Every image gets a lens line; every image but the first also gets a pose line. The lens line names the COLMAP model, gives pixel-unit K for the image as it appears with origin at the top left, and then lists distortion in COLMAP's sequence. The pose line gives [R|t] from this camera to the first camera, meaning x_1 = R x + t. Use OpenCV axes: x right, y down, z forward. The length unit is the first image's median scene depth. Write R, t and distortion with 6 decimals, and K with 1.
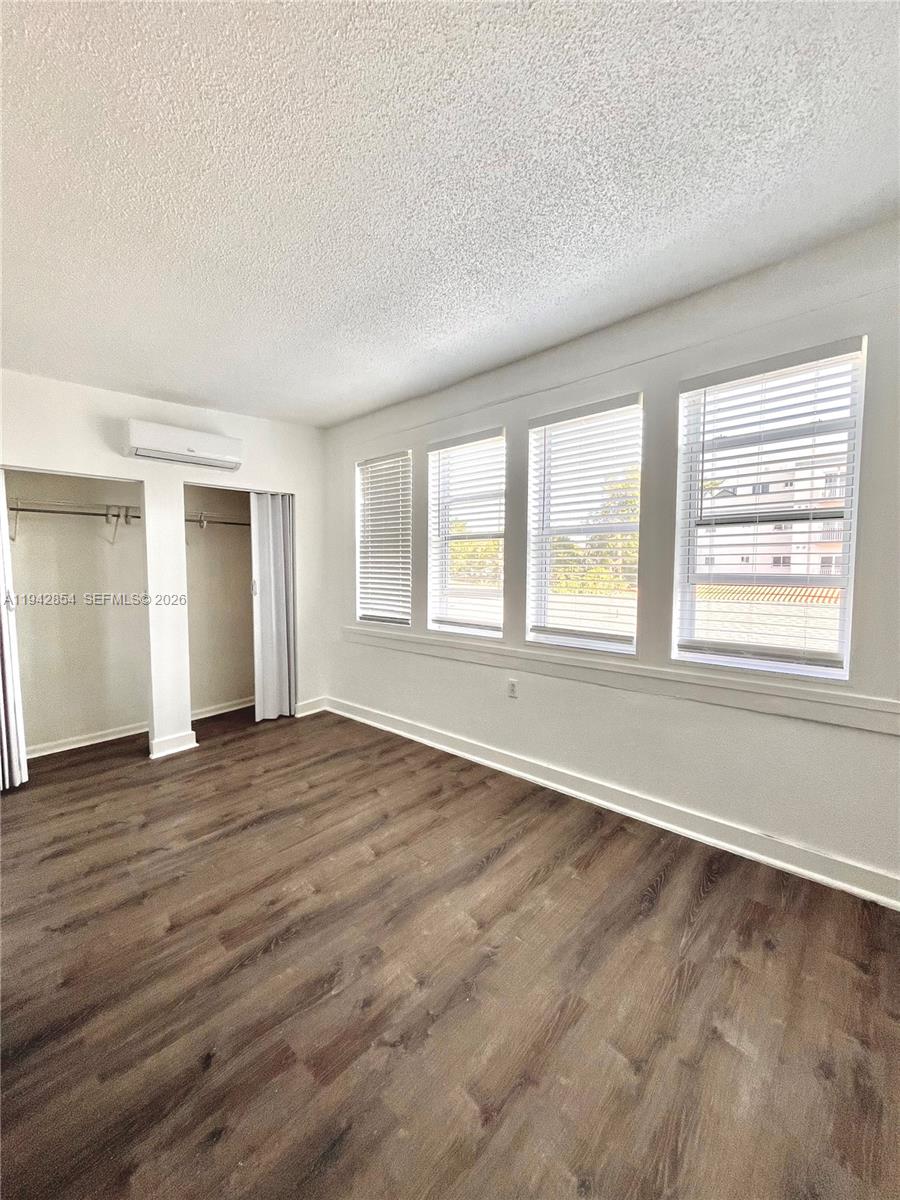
lens RADIAL K [[481.5, 0, 448.6], [0, 481.5, 597.9], [0, 0, 1]] dist [-0.005967, 0.000858]
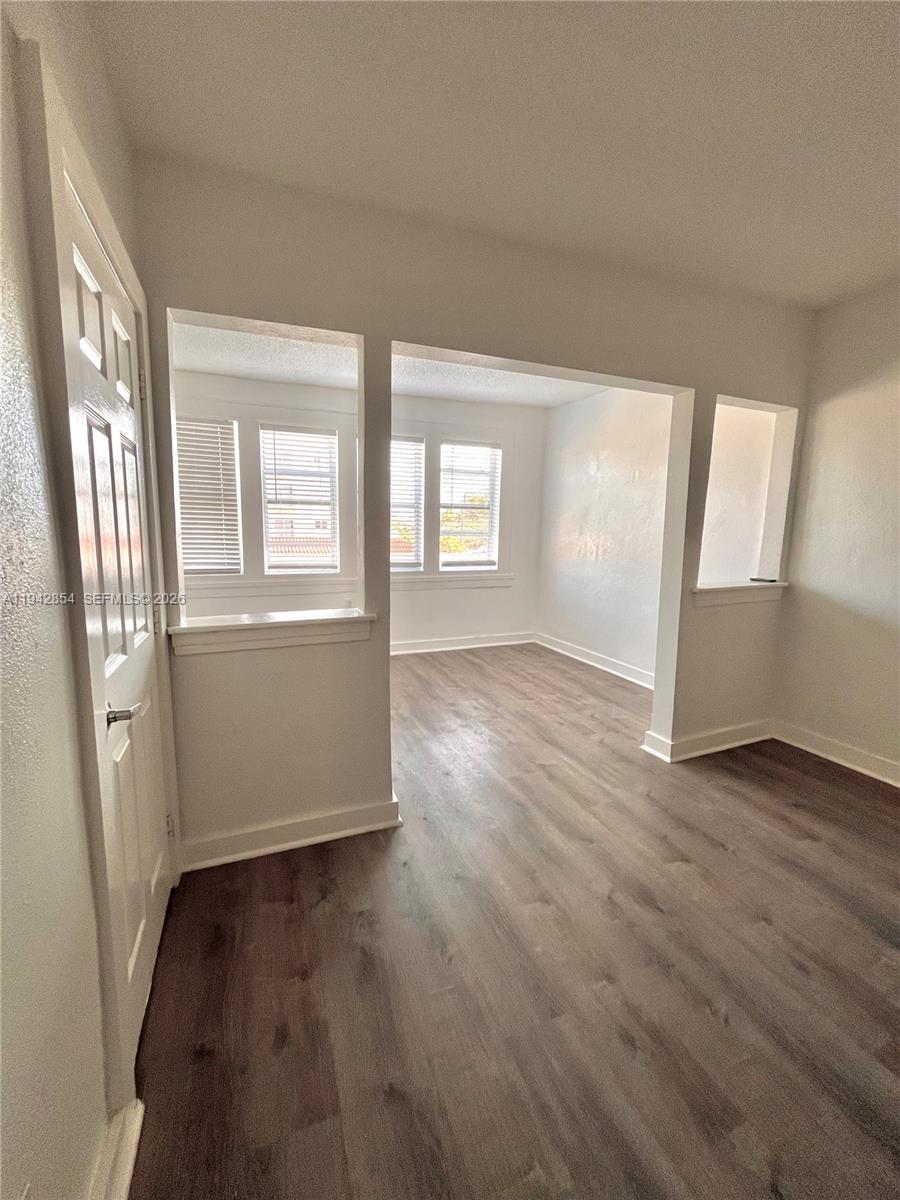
lens RADIAL K [[481.5, 0, 450.1], [0, 481.5, 600.6], [0, 0, 1]] dist [-0.005967, 0.000858]
pose [[0.424179, -0.121726, 0.897360, -1.194919], [0.045477, 0.992538, 0.113140, 0.016030], [-0.904436, -0.007182, 0.426550, 0.046564]]
